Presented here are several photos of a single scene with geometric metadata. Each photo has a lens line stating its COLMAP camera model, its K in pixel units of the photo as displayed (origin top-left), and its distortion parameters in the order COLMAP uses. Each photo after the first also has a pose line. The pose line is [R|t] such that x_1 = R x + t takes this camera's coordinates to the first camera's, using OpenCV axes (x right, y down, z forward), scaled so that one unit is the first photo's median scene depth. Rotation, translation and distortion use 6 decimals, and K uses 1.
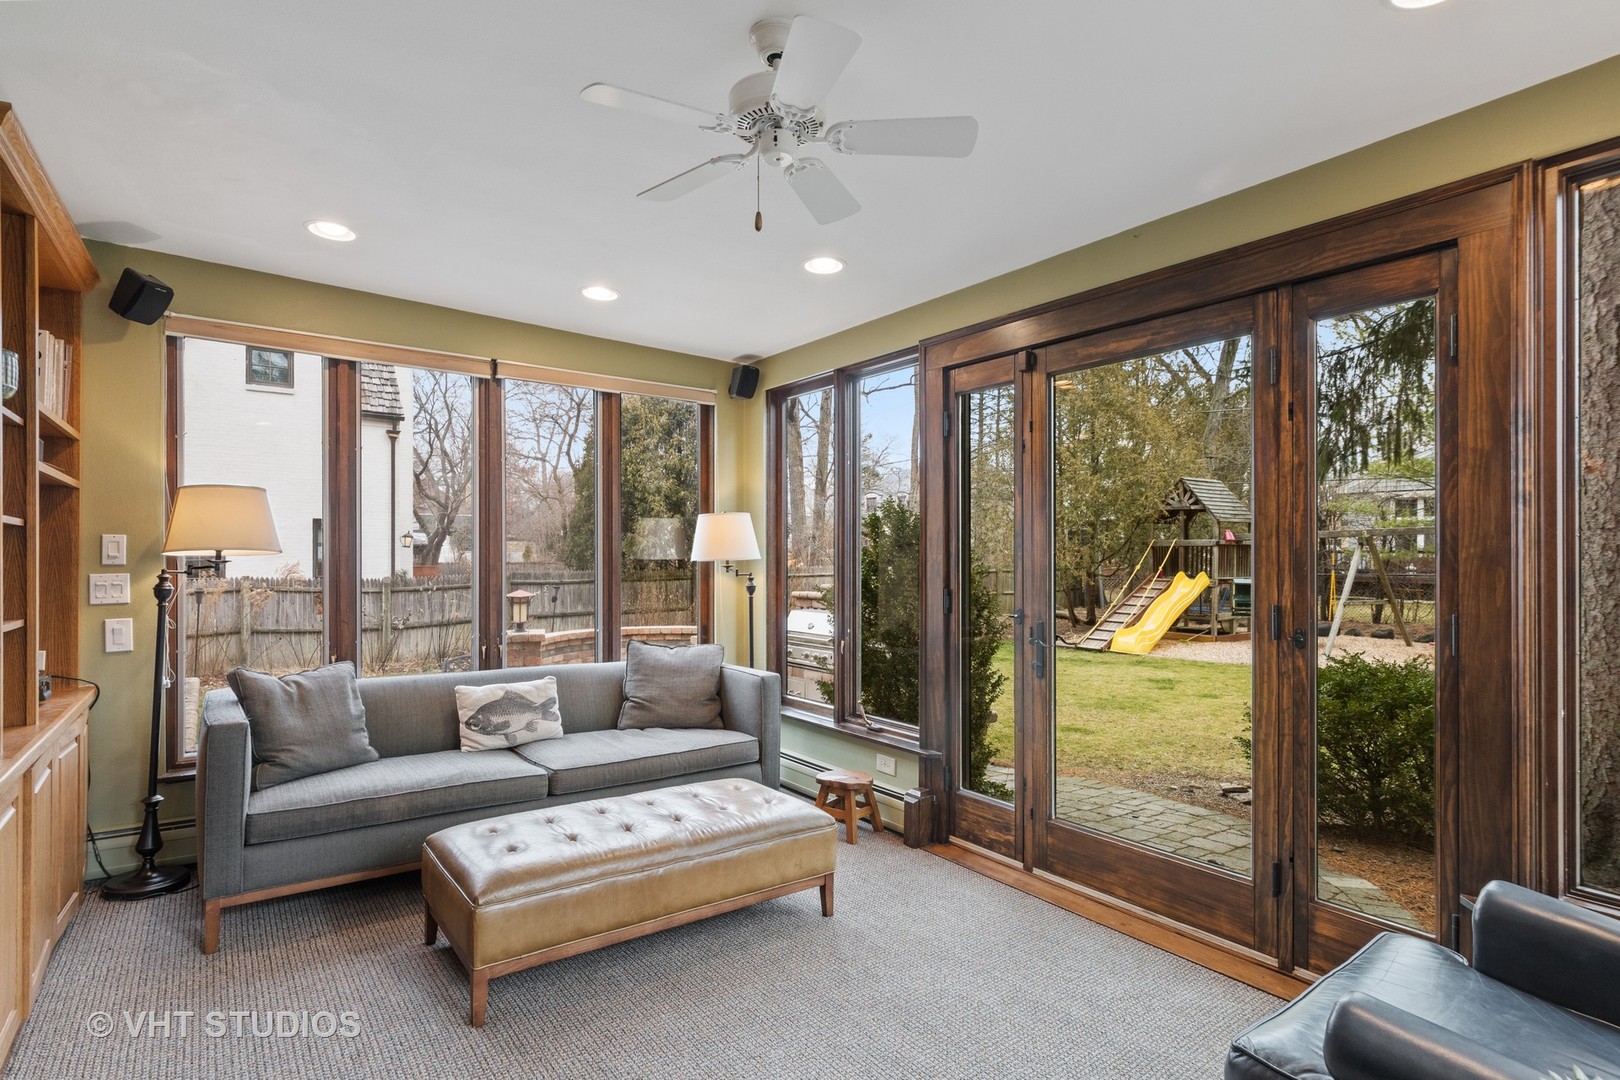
lens RADIAL K [[795.6, 0, 808.3], [0, 795.6, 552.1], [0, 0, 1]] dist [-0.001244, -0.001072]
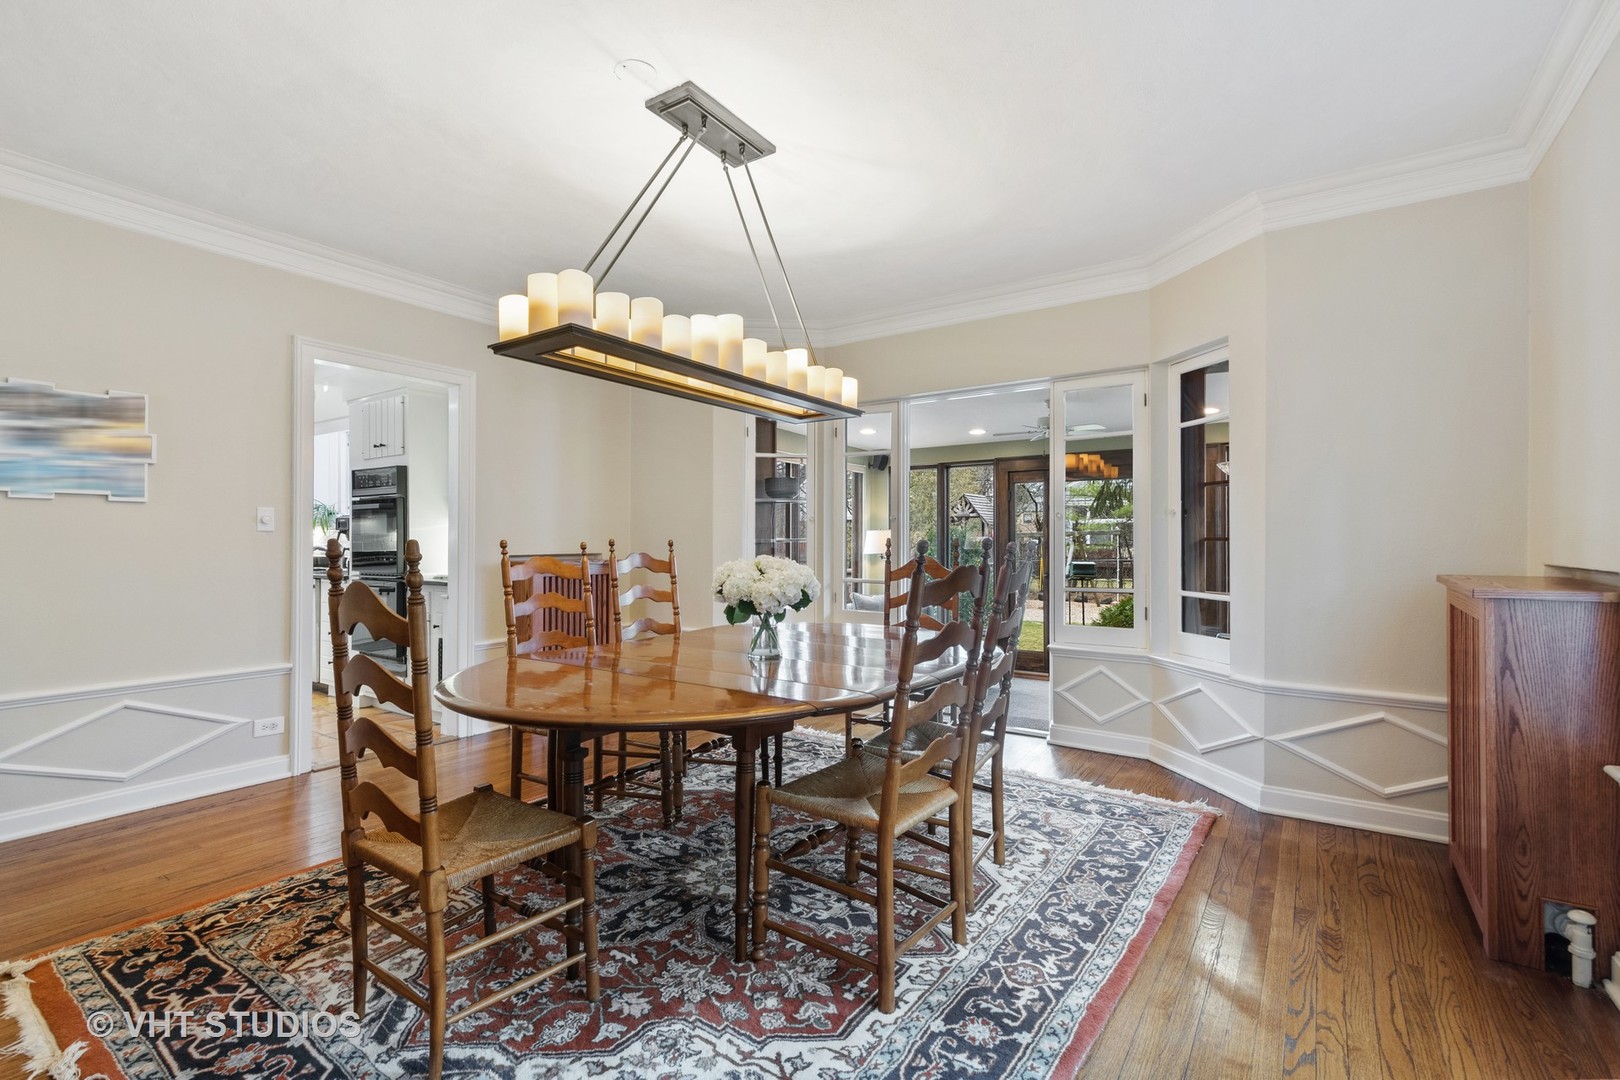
lens RADIAL K [[724.4, 0, 801.9], [0, 724.4, 542.4], [0, 0, 1]] dist [0.003056, -0.000987]
pose [[0.947789, 0.003453, 0.318879, -1.188409], [-0.004621, 0.999985, 0.002905, -0.031729], [-0.318864, -0.004227, 0.947791, -0.902585]]
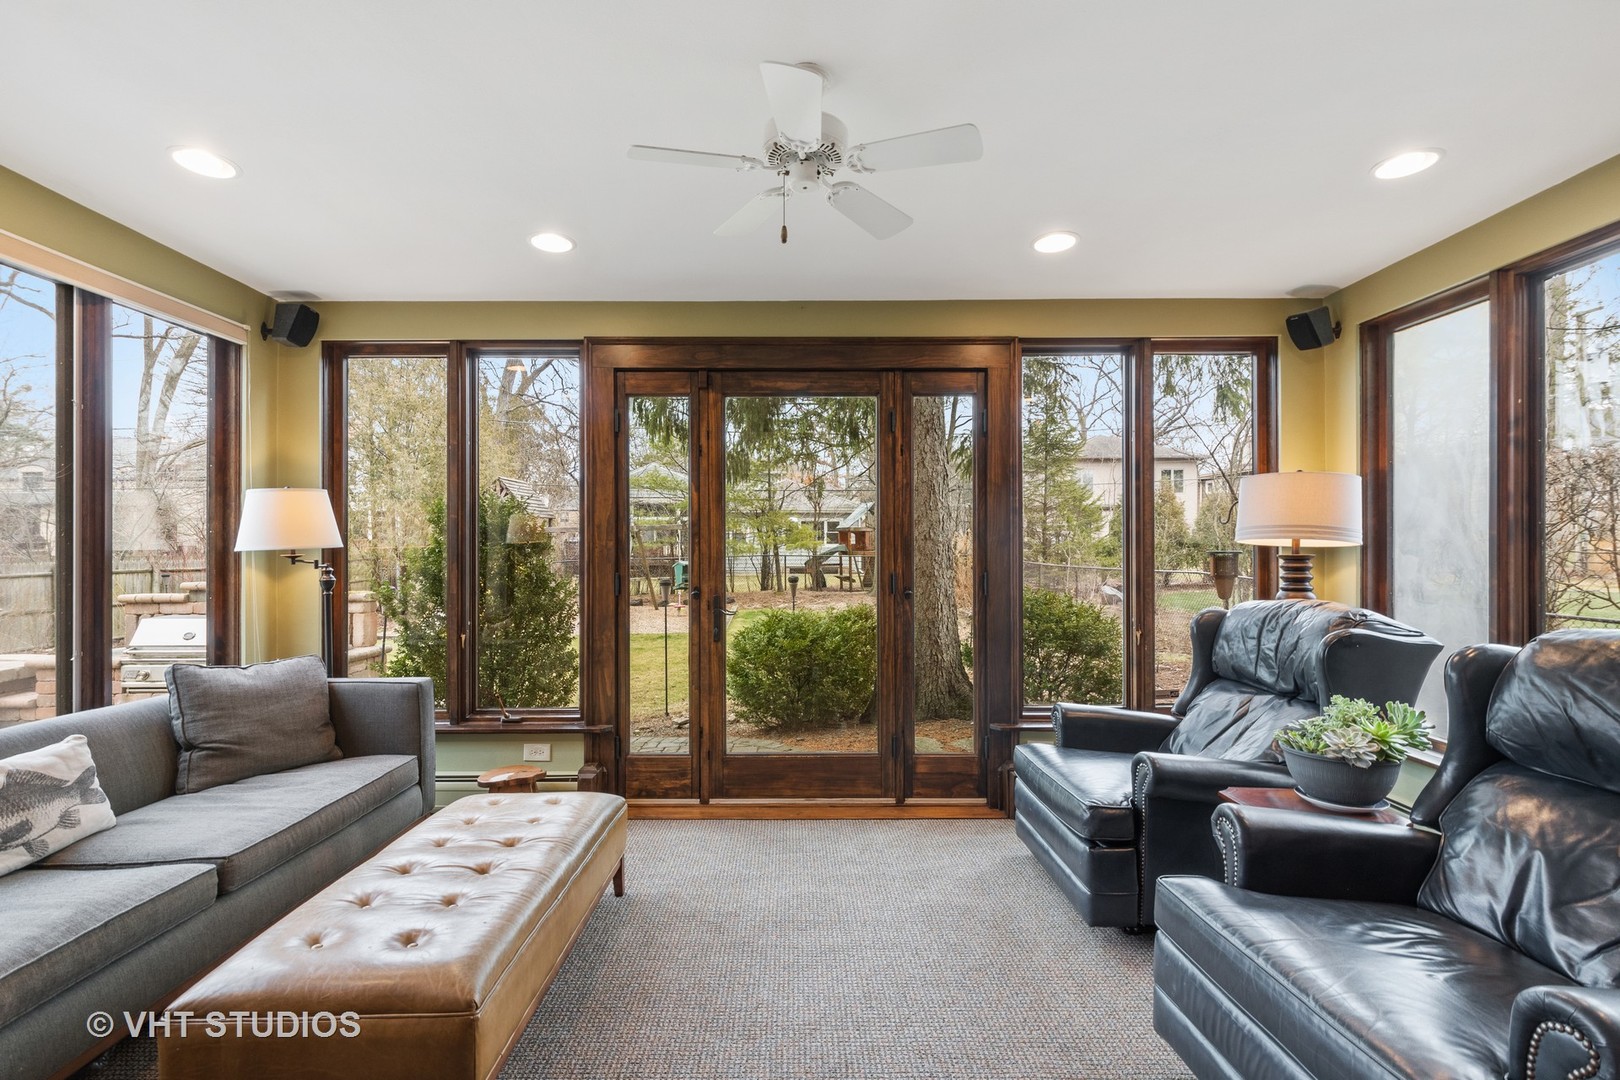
lens RADIAL K [[724.4, 0, 792.8], [0, 724.4, 542.8], [0, 0, 1]] dist [0.003056, -0.000987]
pose [[0.592531, -0.000267, 0.805547, -0.527928], [0.000711, 1.000000, -0.000192, 0.006425], [-0.805547, 0.000686, 0.592531, 0.242507]]
